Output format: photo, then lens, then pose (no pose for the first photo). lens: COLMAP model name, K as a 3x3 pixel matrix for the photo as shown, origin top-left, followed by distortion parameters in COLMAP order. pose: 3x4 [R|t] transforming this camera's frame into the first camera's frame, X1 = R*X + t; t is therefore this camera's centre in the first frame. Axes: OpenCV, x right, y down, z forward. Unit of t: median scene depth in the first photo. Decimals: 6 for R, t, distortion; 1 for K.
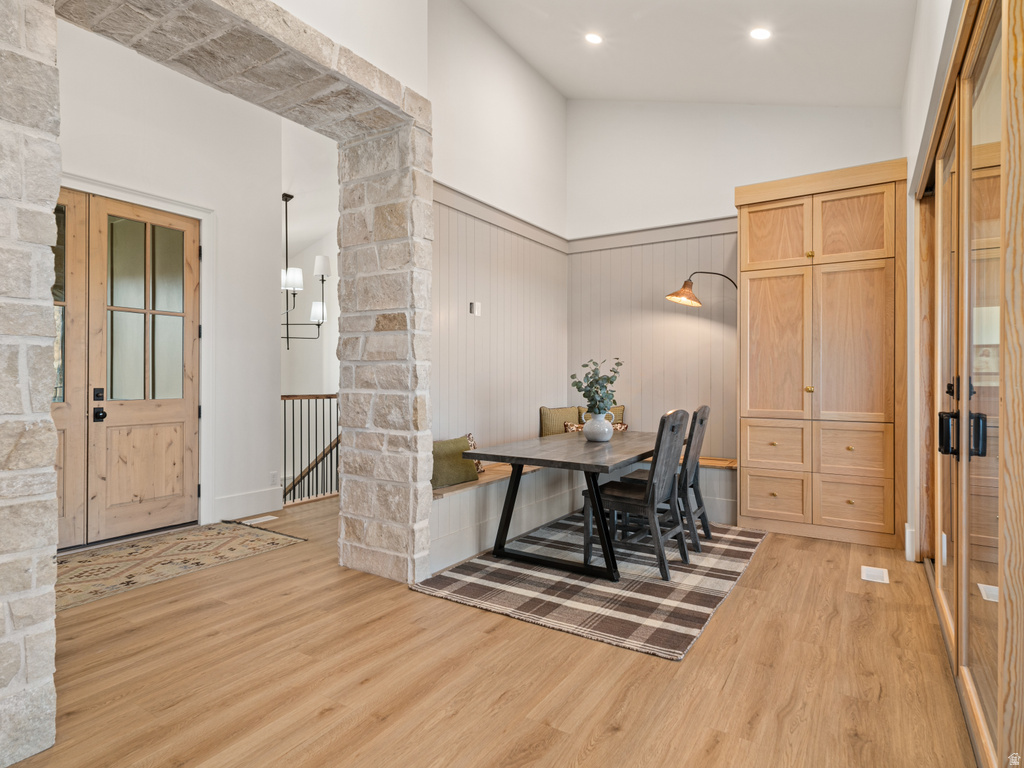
lens RADIAL K [[570.5, 0, 515.2], [0, 570.5, 379.9], [0, 0, 1]] dist [0.013187, -0.003815]
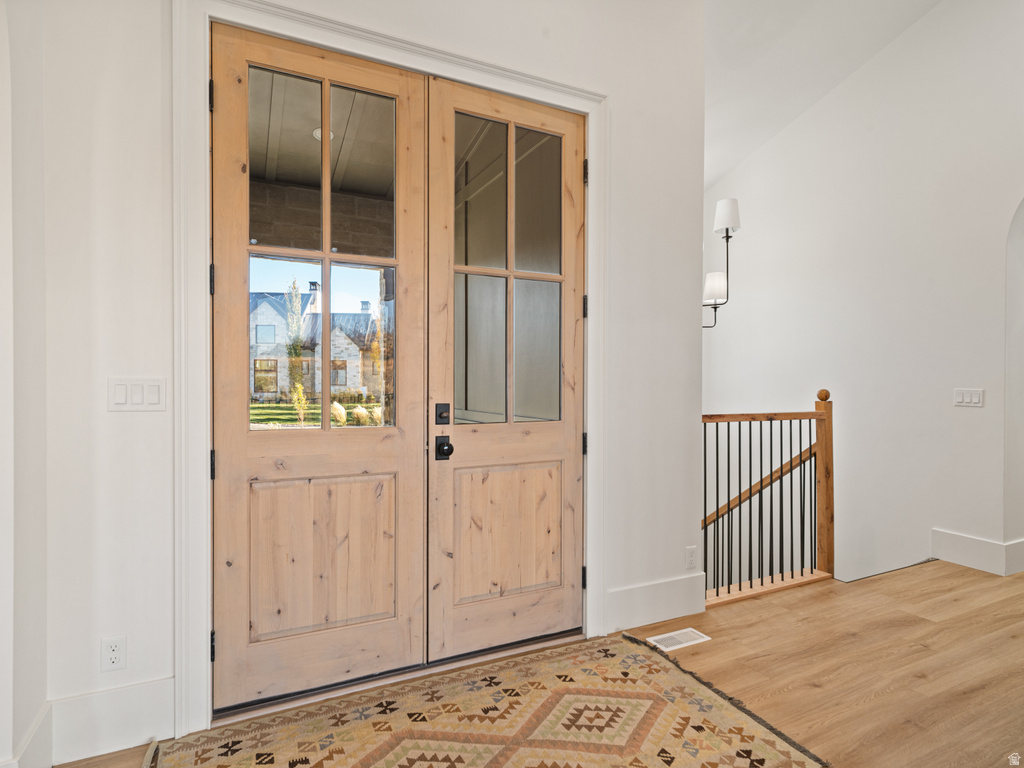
lens RADIAL K [[557.1, 0, 514.6], [0, 557.1, 395.4], [0, 0, 1]] dist [0.002342, -0.000421]
pose [[0.849692, 0.008098, -0.527217, -0.353267], [0.001037, 0.999854, 0.017029, -0.003738], [0.527278, -0.015016, 0.849560, 0.541764]]
